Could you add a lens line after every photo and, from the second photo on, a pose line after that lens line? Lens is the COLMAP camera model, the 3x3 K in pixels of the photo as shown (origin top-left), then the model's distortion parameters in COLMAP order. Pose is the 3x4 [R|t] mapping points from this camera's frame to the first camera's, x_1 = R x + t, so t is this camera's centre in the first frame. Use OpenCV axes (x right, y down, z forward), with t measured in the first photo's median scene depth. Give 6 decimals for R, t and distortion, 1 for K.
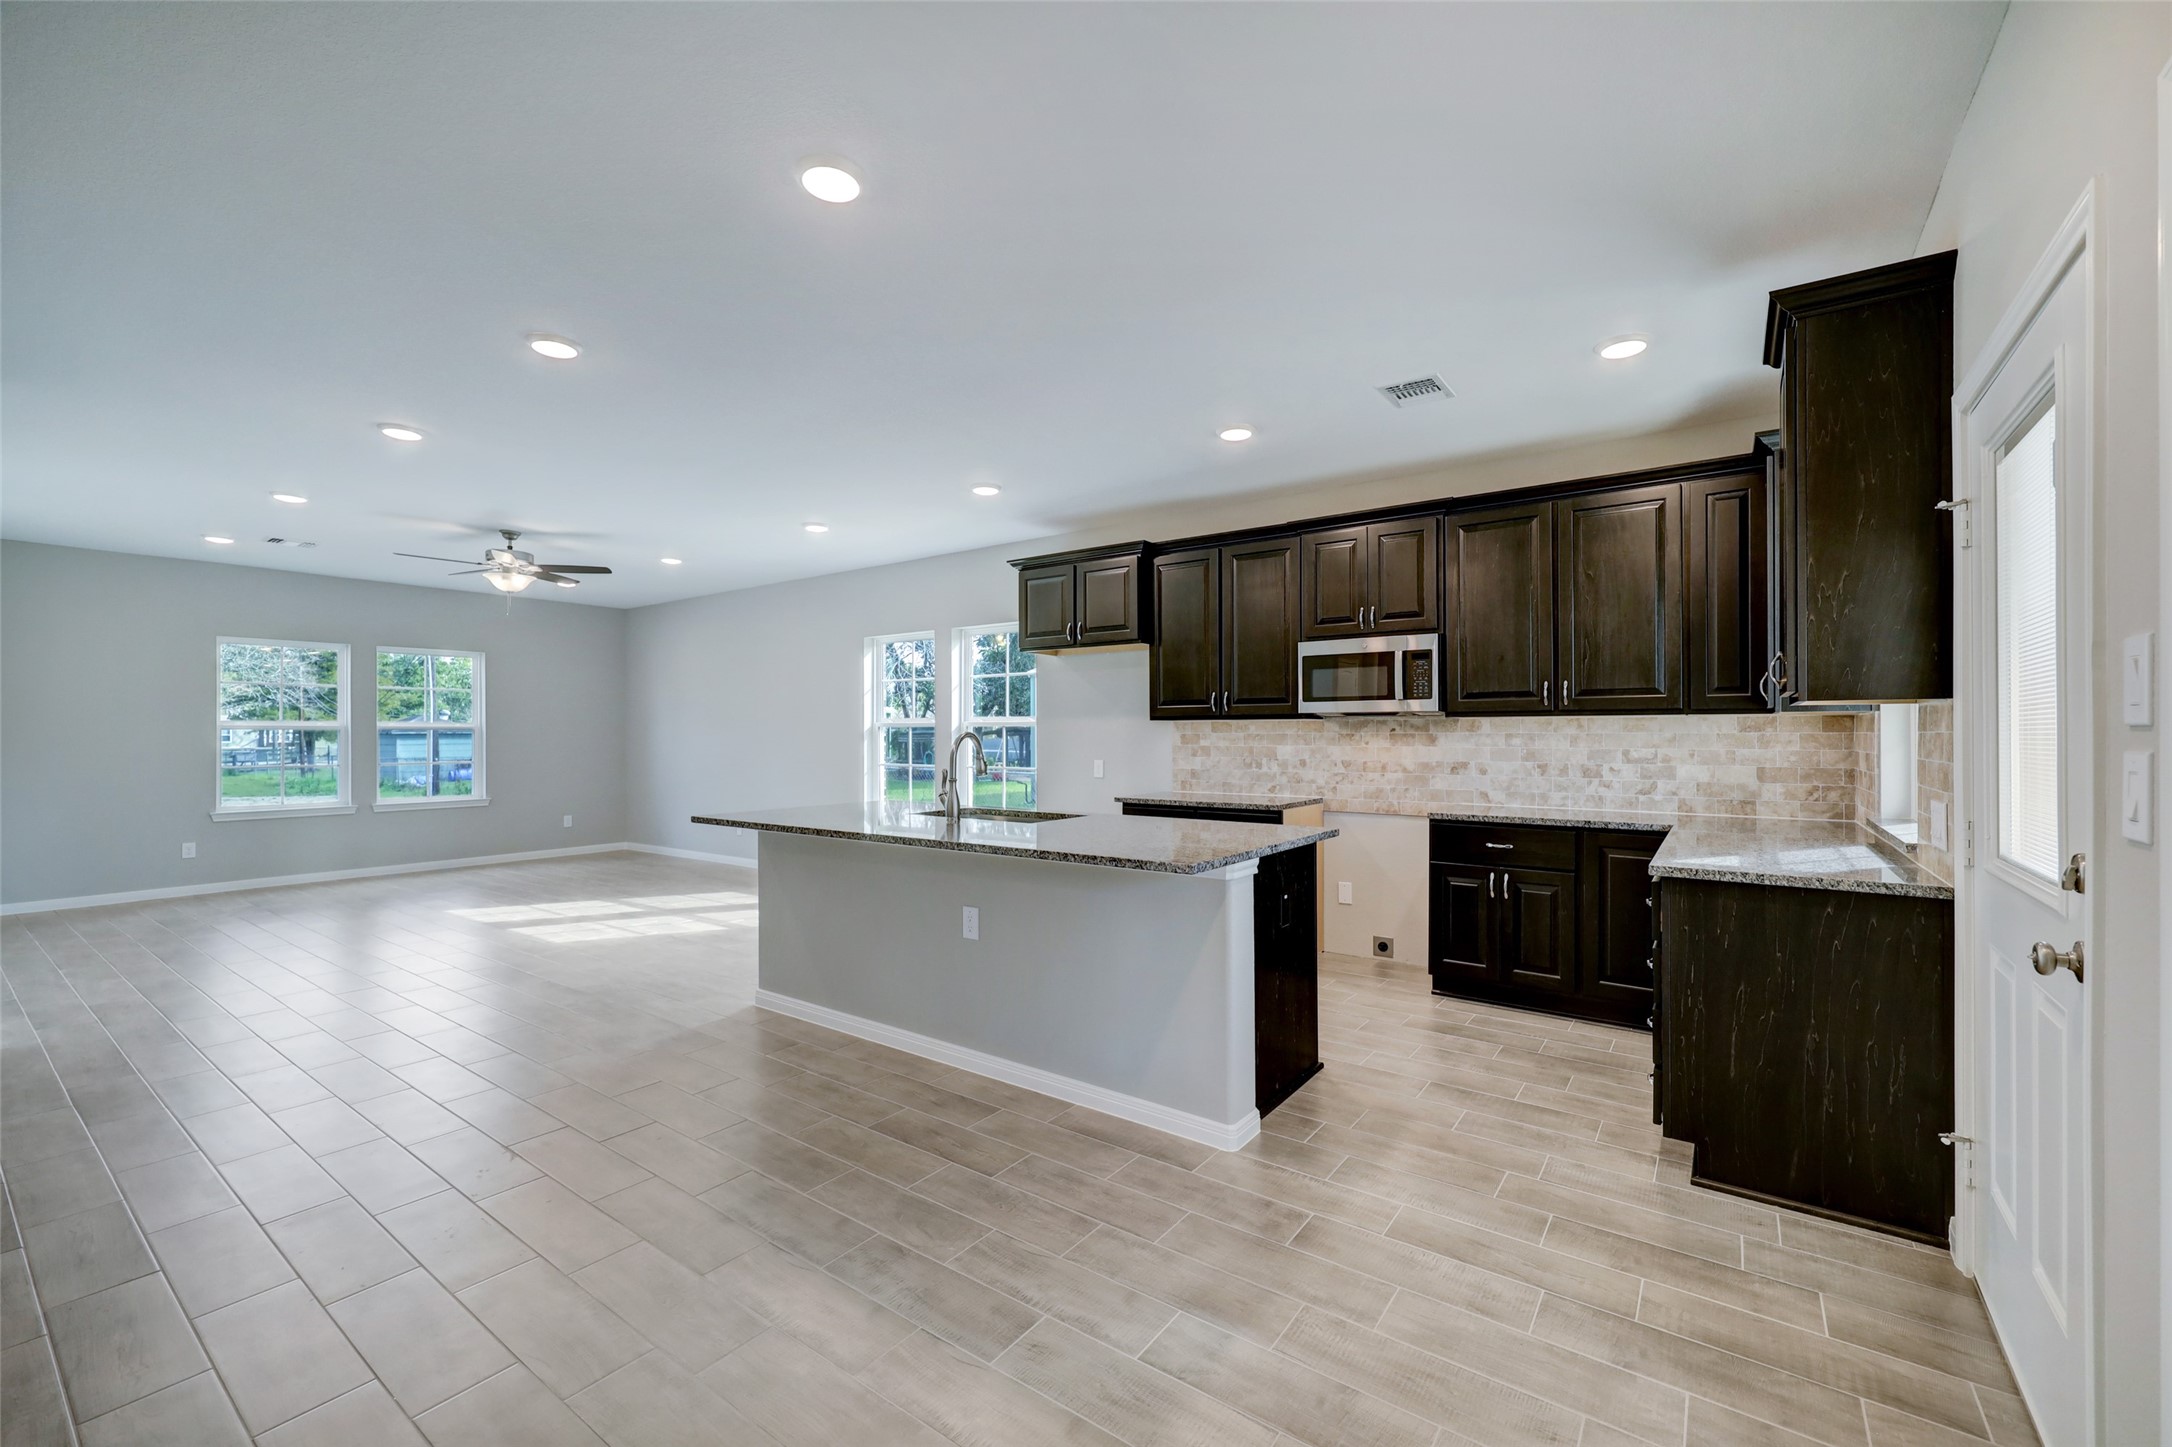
lens RADIAL K [[892.0, 0, 1096.7], [0, 892.0, 727.7], [0, 0, 1]] dist [-0.001211, 0.001214]
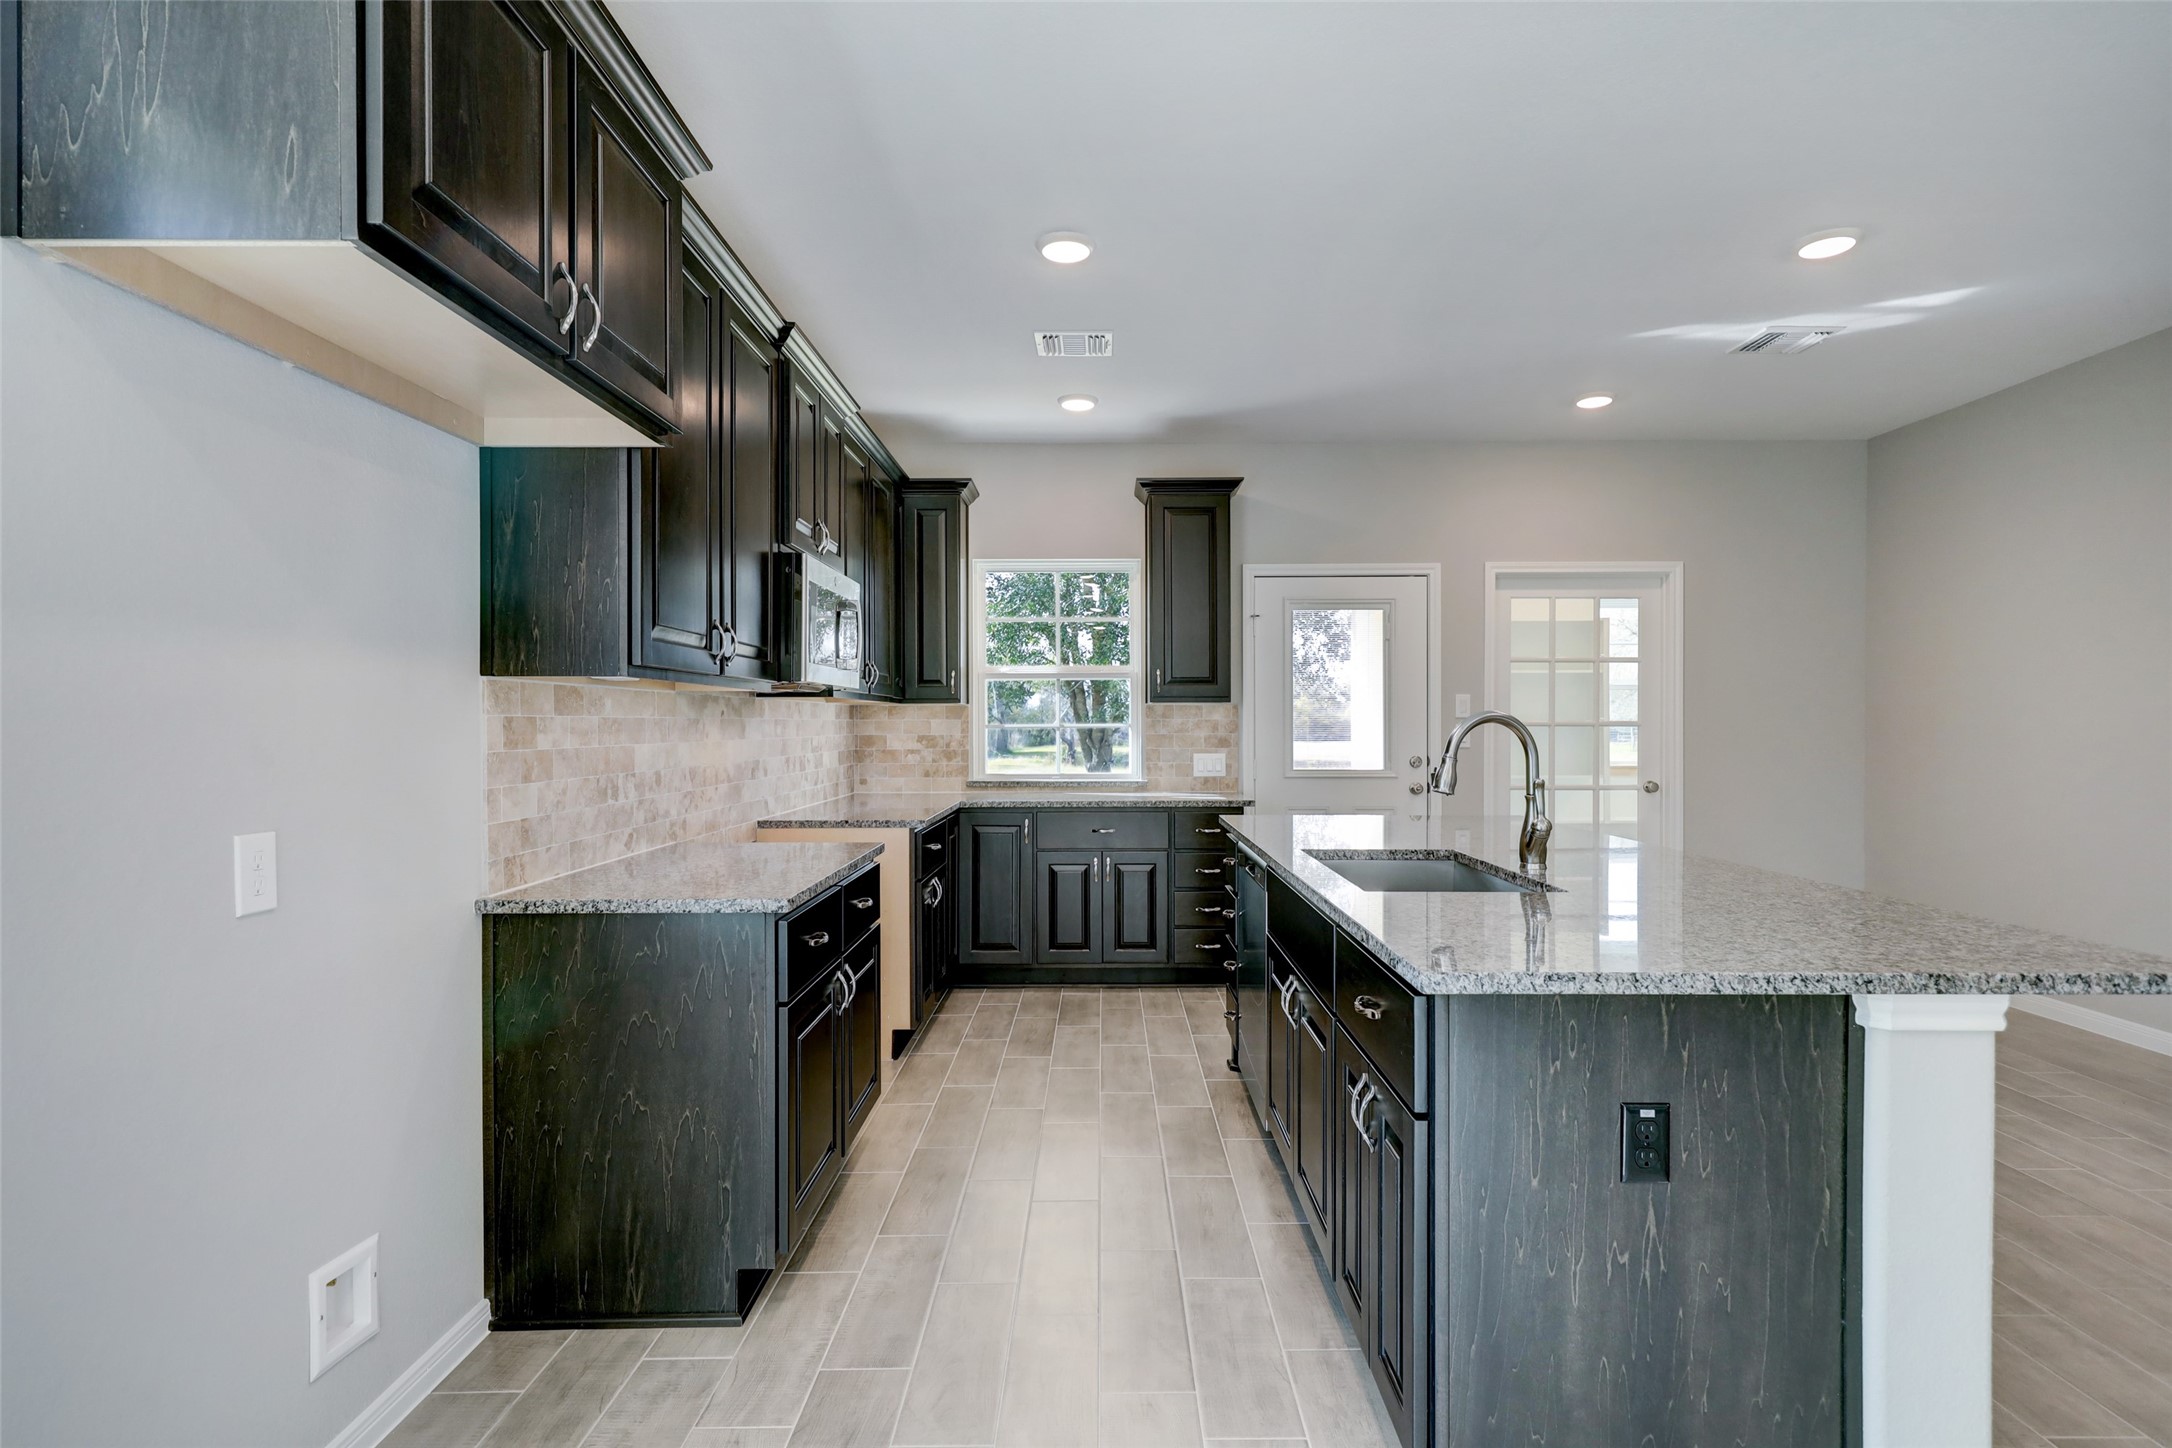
lens RADIAL K [[1095.6, 0, 1097.8], [0, 1095.6, 729.1], [0, 0, 1]] dist [-0.000680, 0.000308]
pose [[-0.595042, -0.003587, 0.803687, -0.493708], [-0.003930, 0.999991, 0.001554, 0.013346], [-0.803685, -0.002234, -0.595051, 1.456451]]
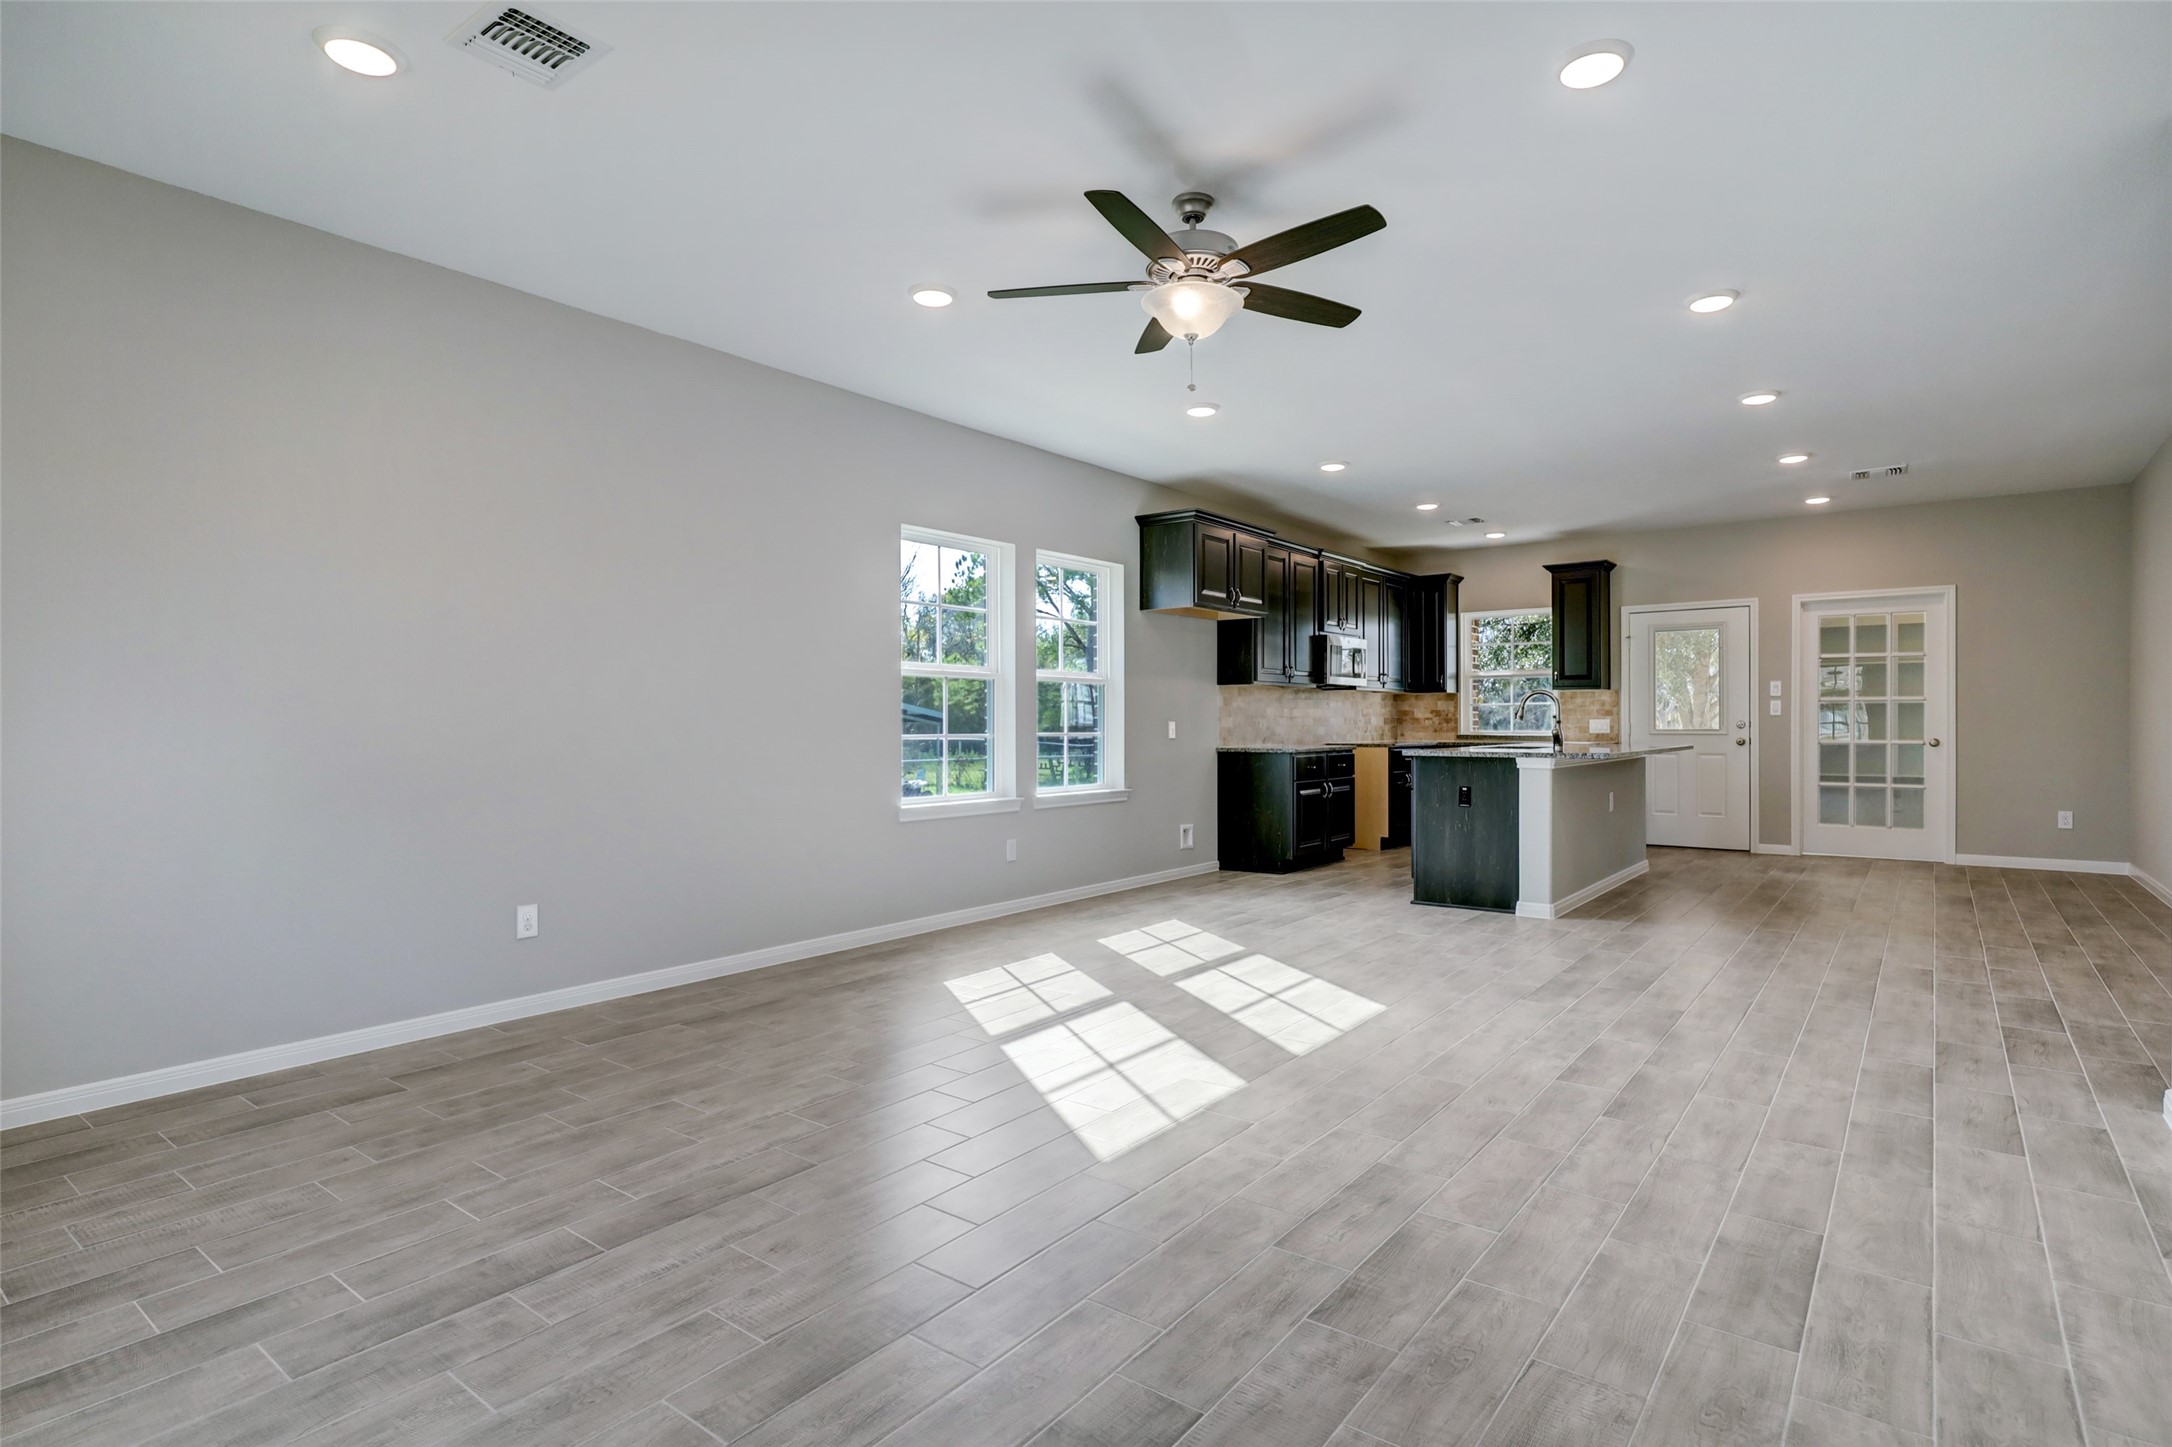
lens RADIAL K [[1095.6, 0, 1087.4], [0, 1095.6, 738.7], [0, 0, 1]] dist [-0.000680, 0.000308]
pose [[0.023897, -0.013174, 0.999628, -1.815446], [-0.002943, 0.999908, 0.013248, 0.058340], [-0.999710, -0.003259, 0.023856, 1.562078]]
